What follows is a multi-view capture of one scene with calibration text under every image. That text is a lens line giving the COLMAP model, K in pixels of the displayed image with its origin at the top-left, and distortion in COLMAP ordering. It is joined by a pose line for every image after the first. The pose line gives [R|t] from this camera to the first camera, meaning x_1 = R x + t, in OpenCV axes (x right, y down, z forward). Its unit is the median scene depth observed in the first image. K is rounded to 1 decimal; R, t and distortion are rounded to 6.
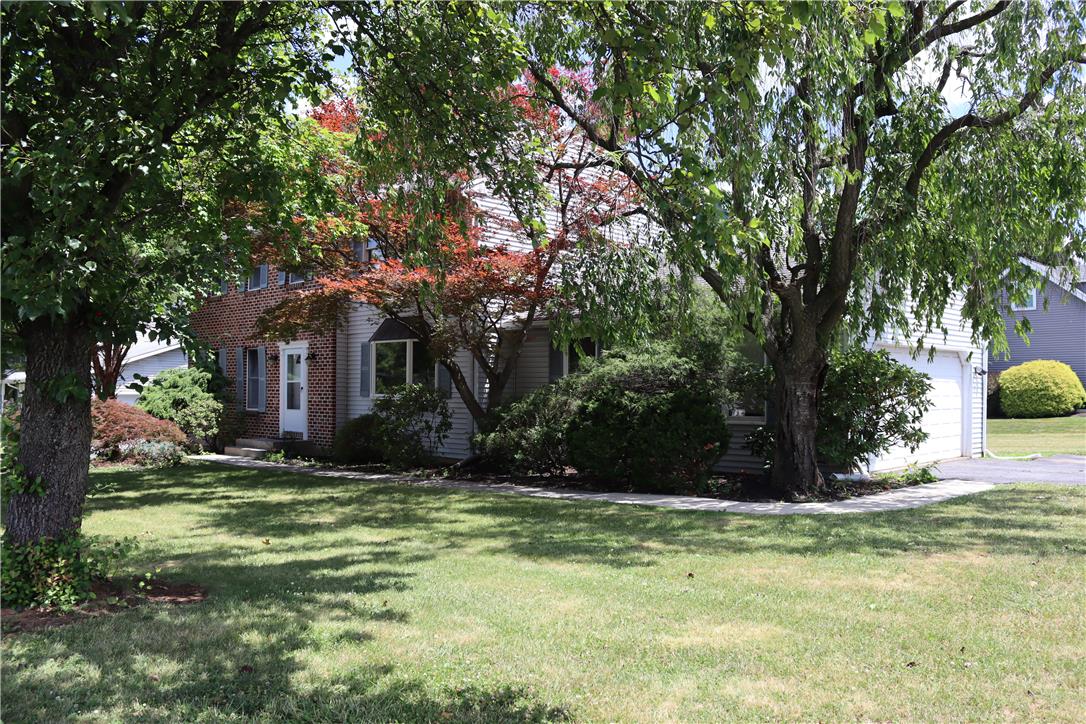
lens RADIAL K [[905.1, 0, 543.0], [0, 905.1, 362.0], [0, 0, 1]] dist [-0.163942, 0.153497]
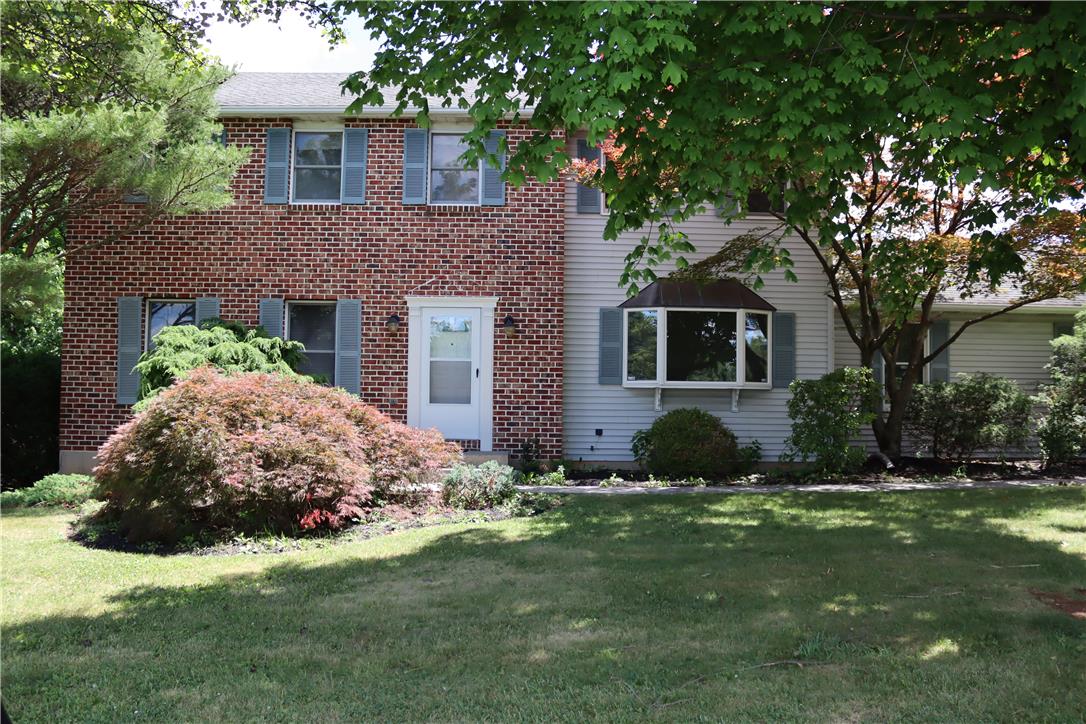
lens RADIAL K [[905.1, 0, 543.0], [0, 905.1, 362.0], [0, 0, 1]] dist [-0.163942, 0.153497]
pose [[0.580137, 0.035107, 0.813762, -0.766948], [-0.024931, 0.999368, -0.025340, 0.038310], [-0.814138, -0.005587, 0.580645, 0.589754]]
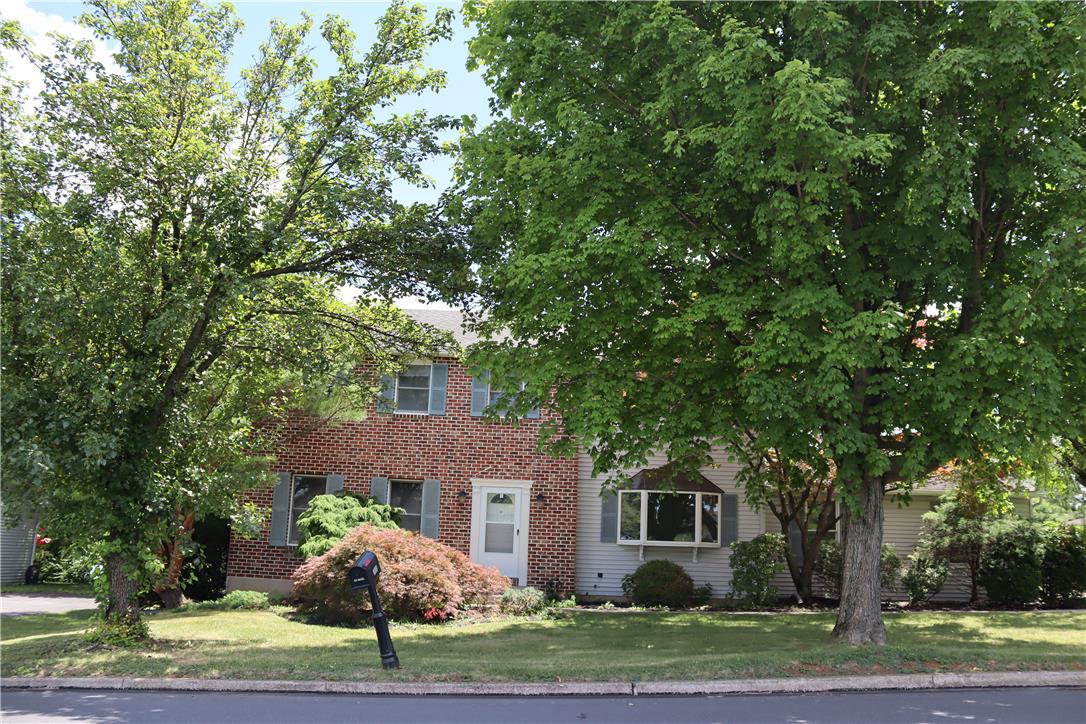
lens RADIAL K [[905.1, 0, 543.0], [0, 905.1, 362.0], [0, 0, 1]] dist [-0.163942, 0.153497]
pose [[0.594312, 0.187598, 0.782049, -1.023017], [-0.049756, 0.979128, -0.197062, 0.040817], [-0.802694, 0.078205, 0.591241, 0.410507]]
